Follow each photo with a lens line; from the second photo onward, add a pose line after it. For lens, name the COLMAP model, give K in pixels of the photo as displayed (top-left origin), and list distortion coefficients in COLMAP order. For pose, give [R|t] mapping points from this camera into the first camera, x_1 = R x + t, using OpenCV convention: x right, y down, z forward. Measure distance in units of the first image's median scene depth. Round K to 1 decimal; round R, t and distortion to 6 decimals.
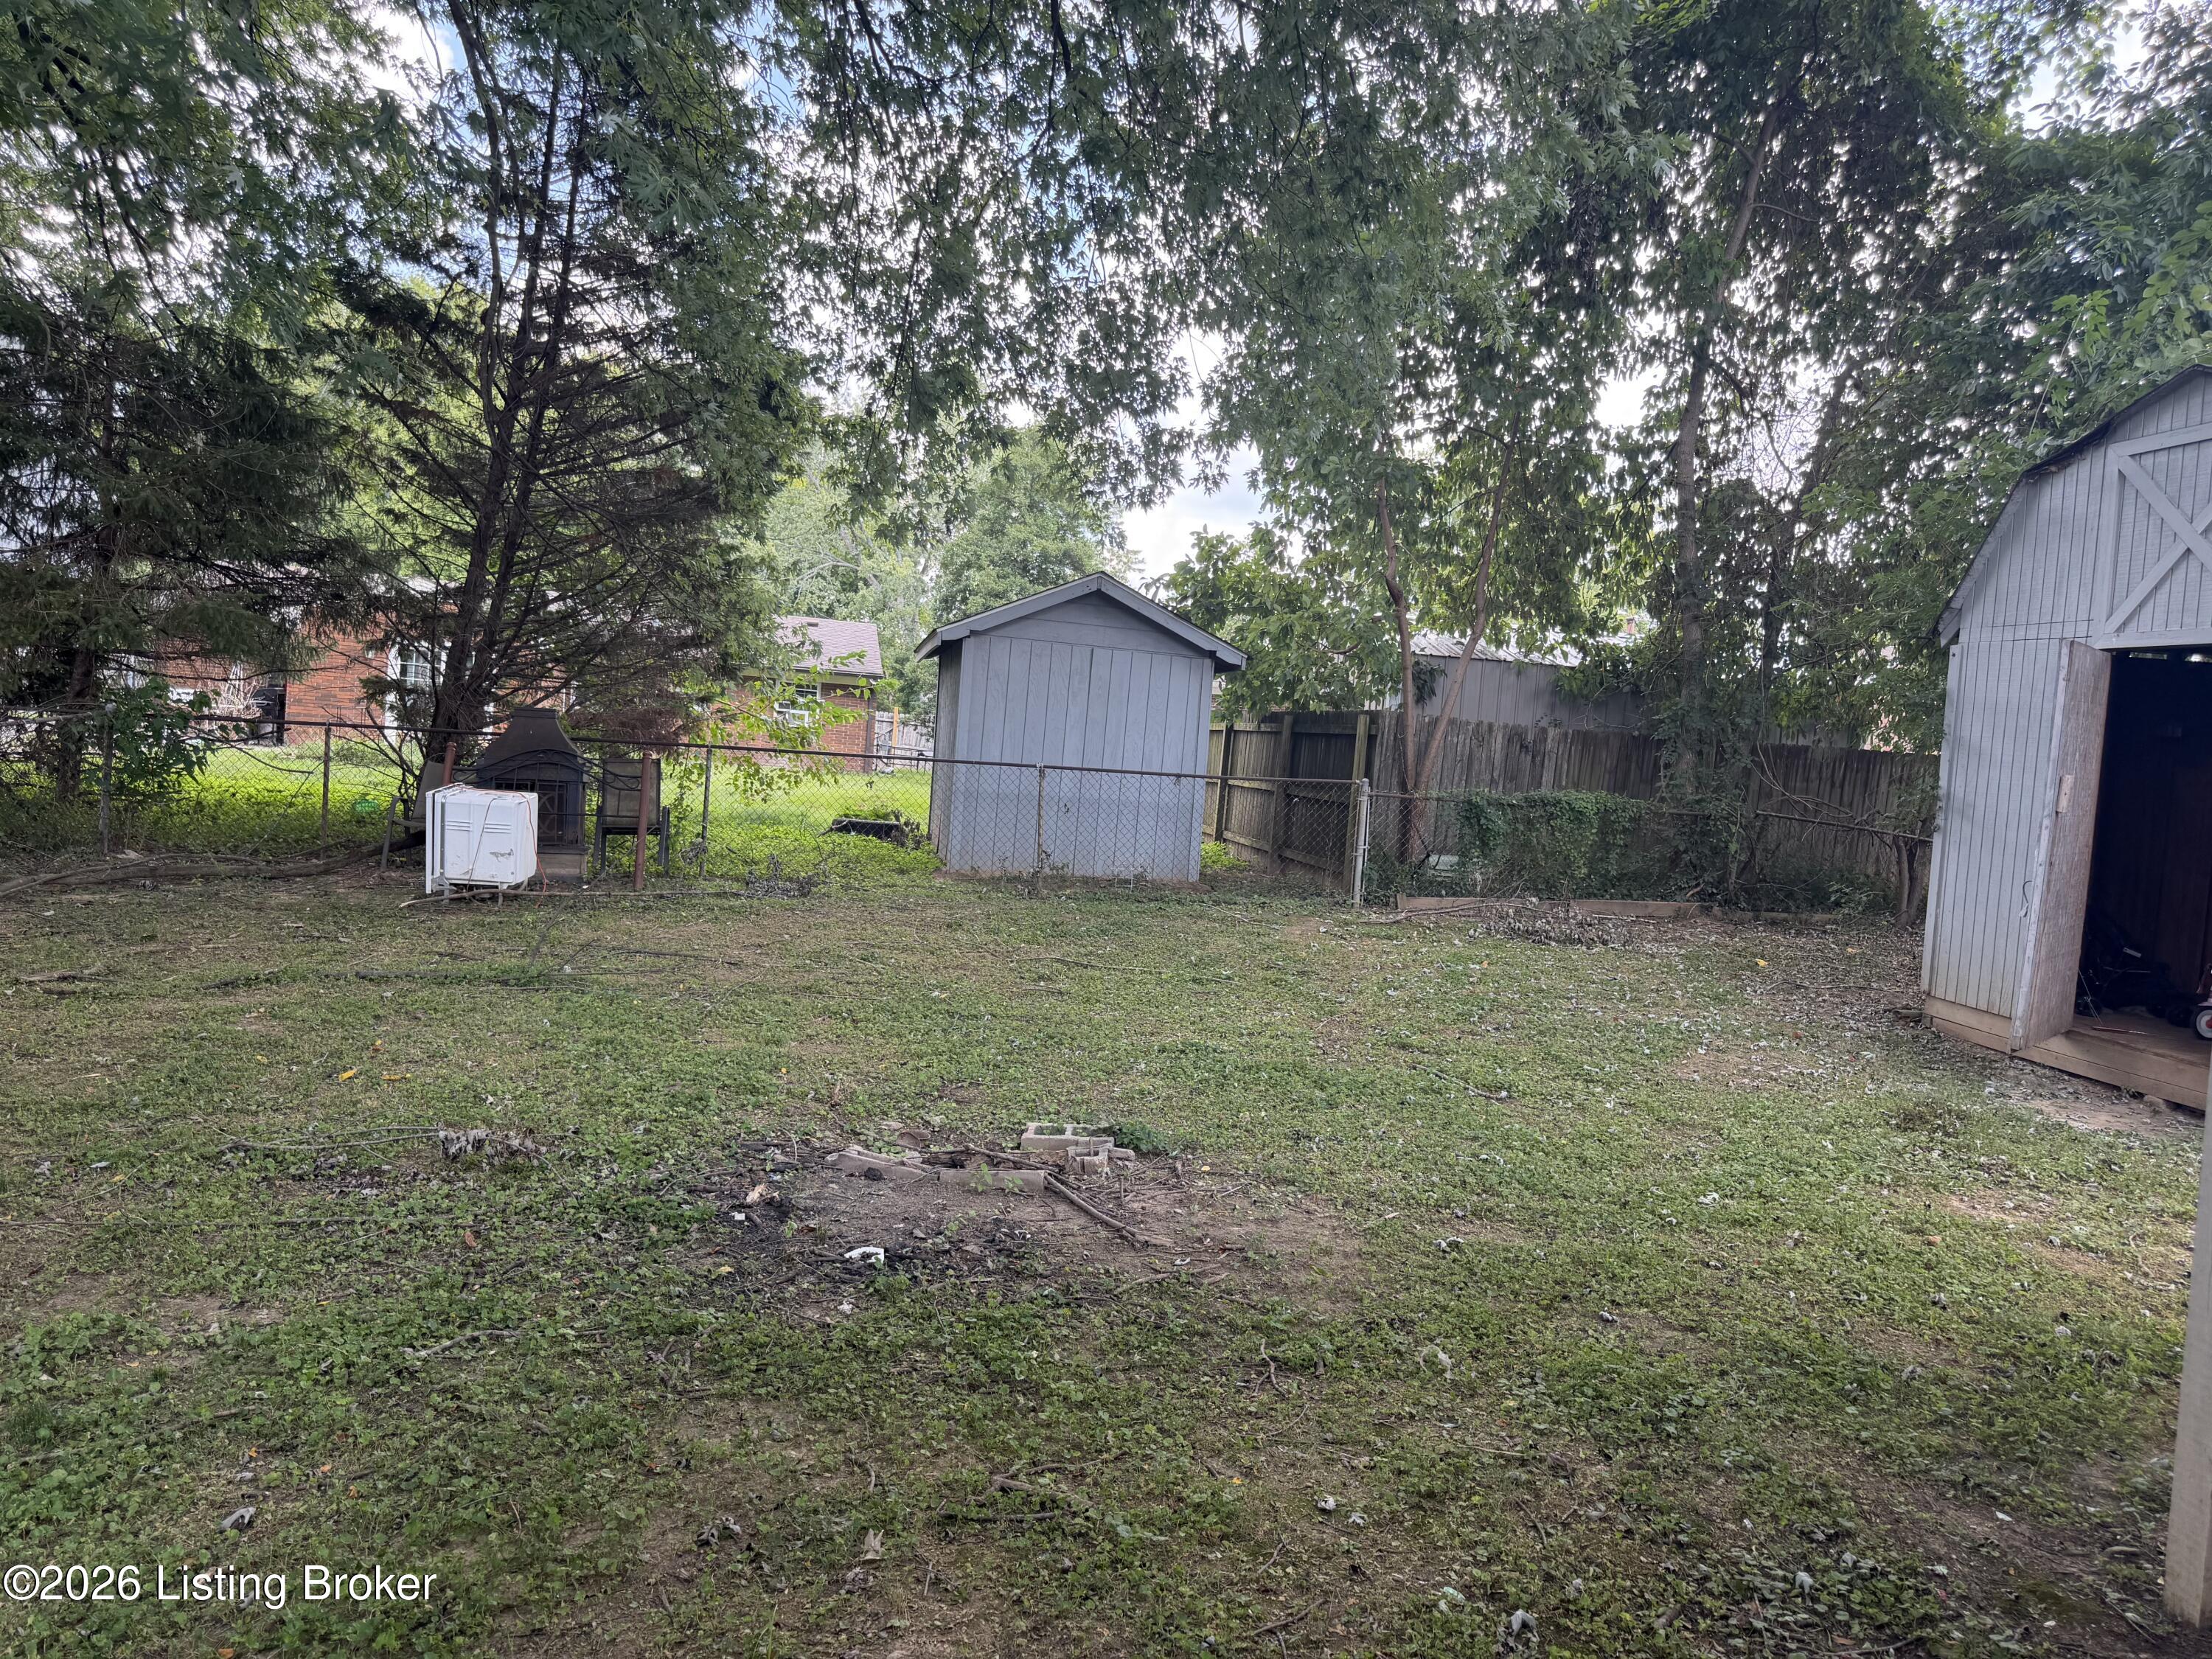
lens RADIAL K [[1543.9, 0, 1097.8], [0, 1543.9, 829.5], [0, 0, 1]] dist [0.033151, -0.025405]
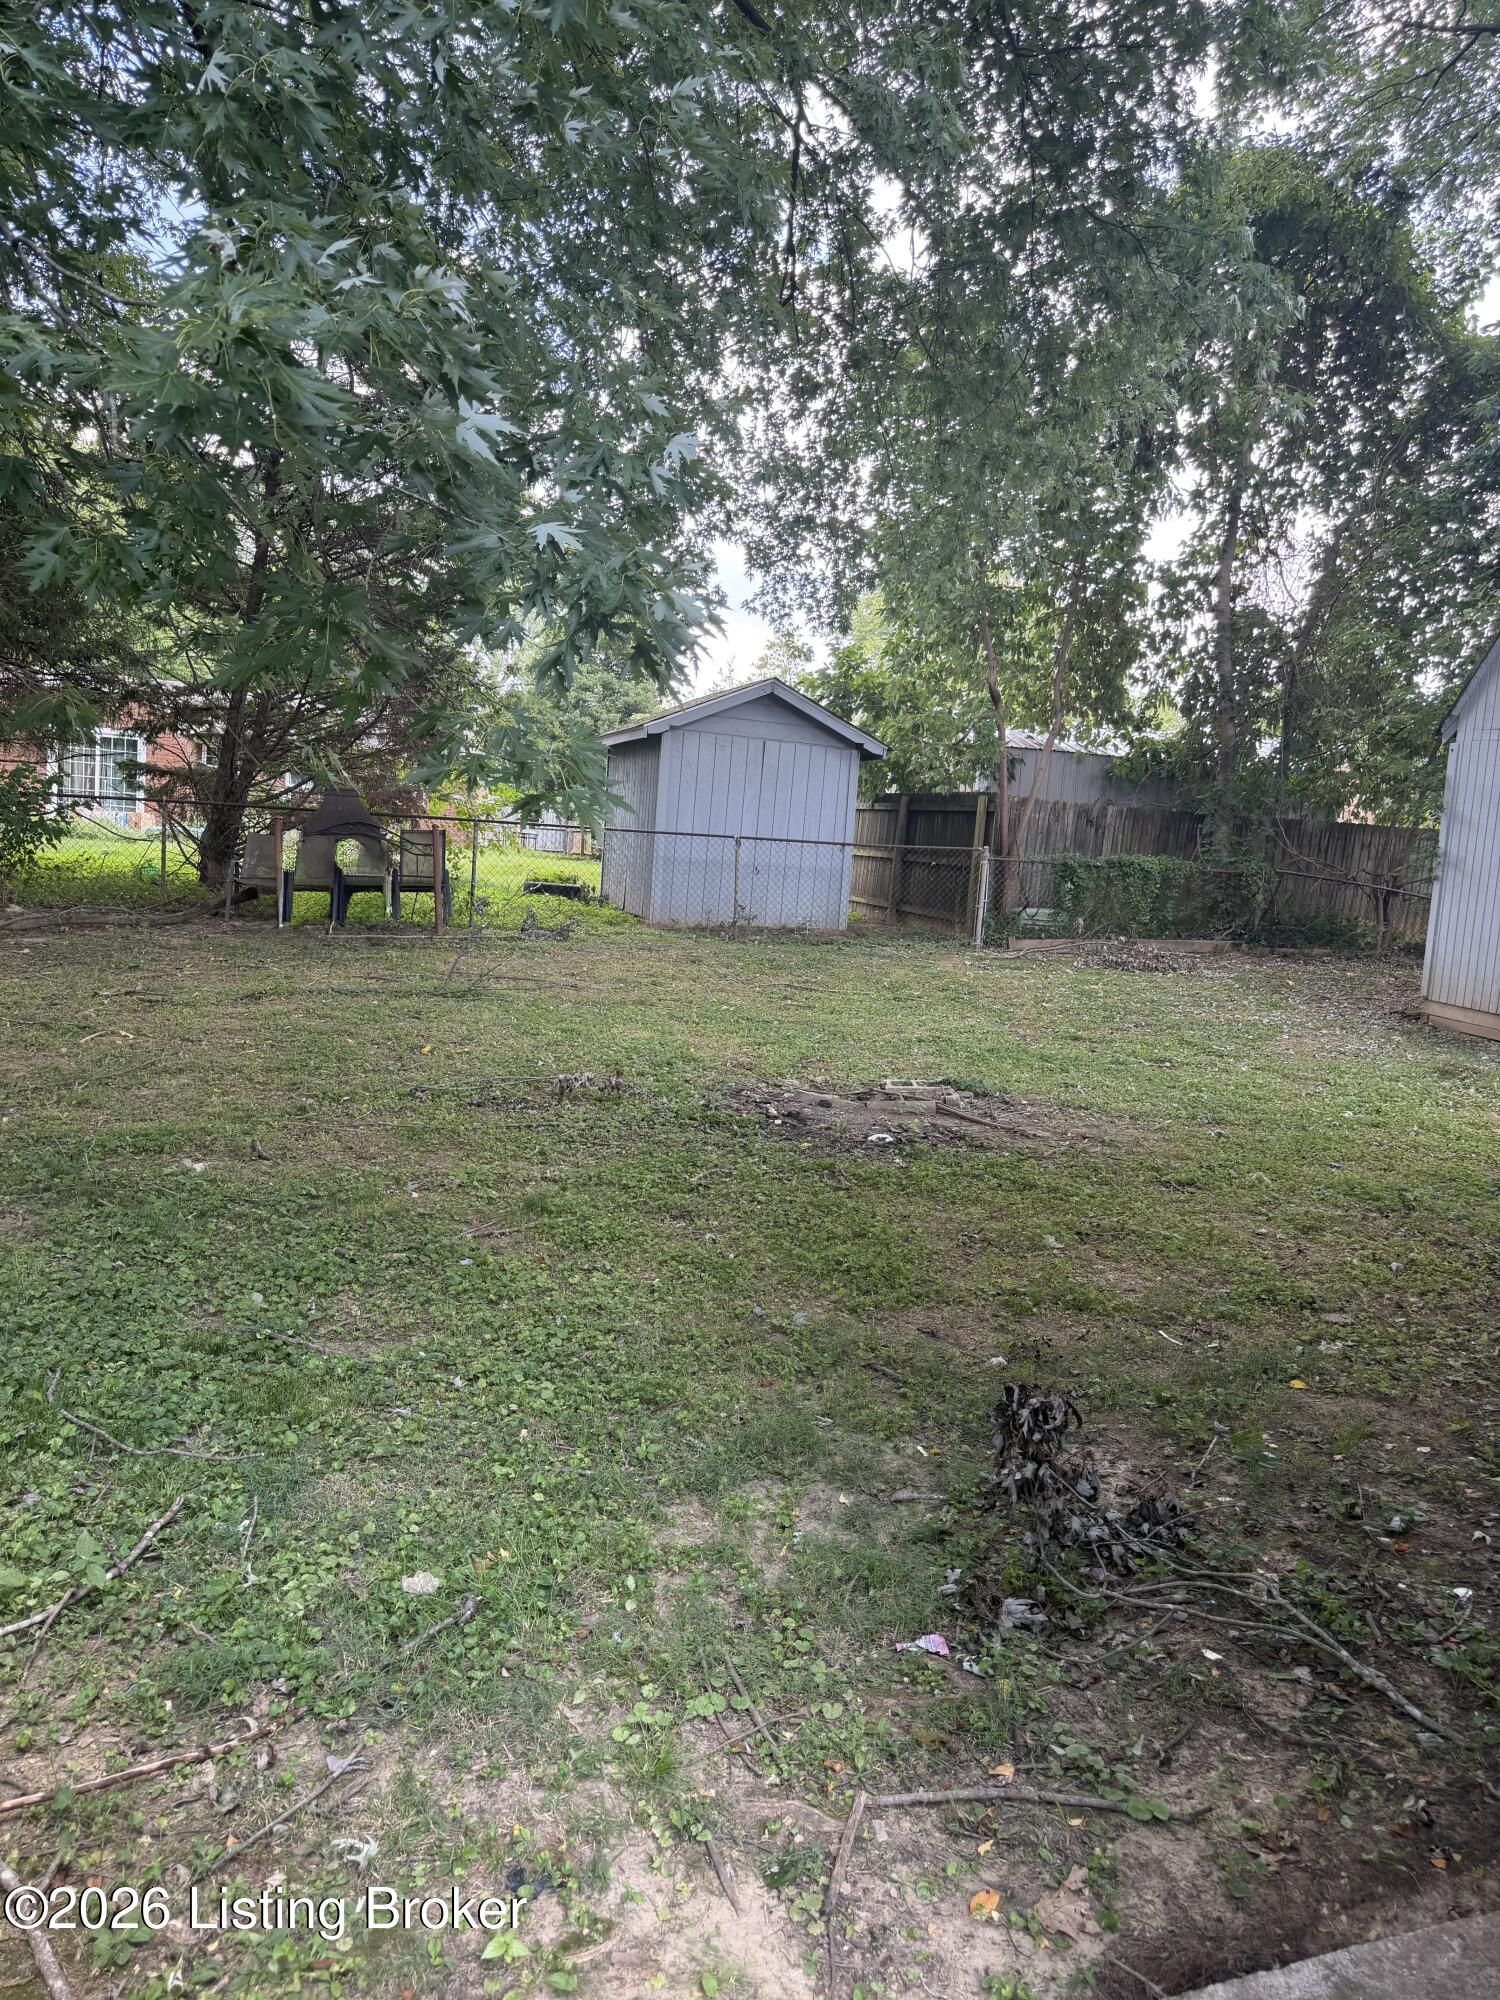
lens RADIAL K [[1395.9, 0, 755.3], [0, 1395.9, 999.2], [0, 0, 1]] dist [0.033151, -0.025405]
pose [[0.993810, -0.015231, 0.110044, -0.118209], [0.007536, 0.997518, 0.070010, 0.009048], [-0.110837, -0.068747, 0.991458, -0.102416]]
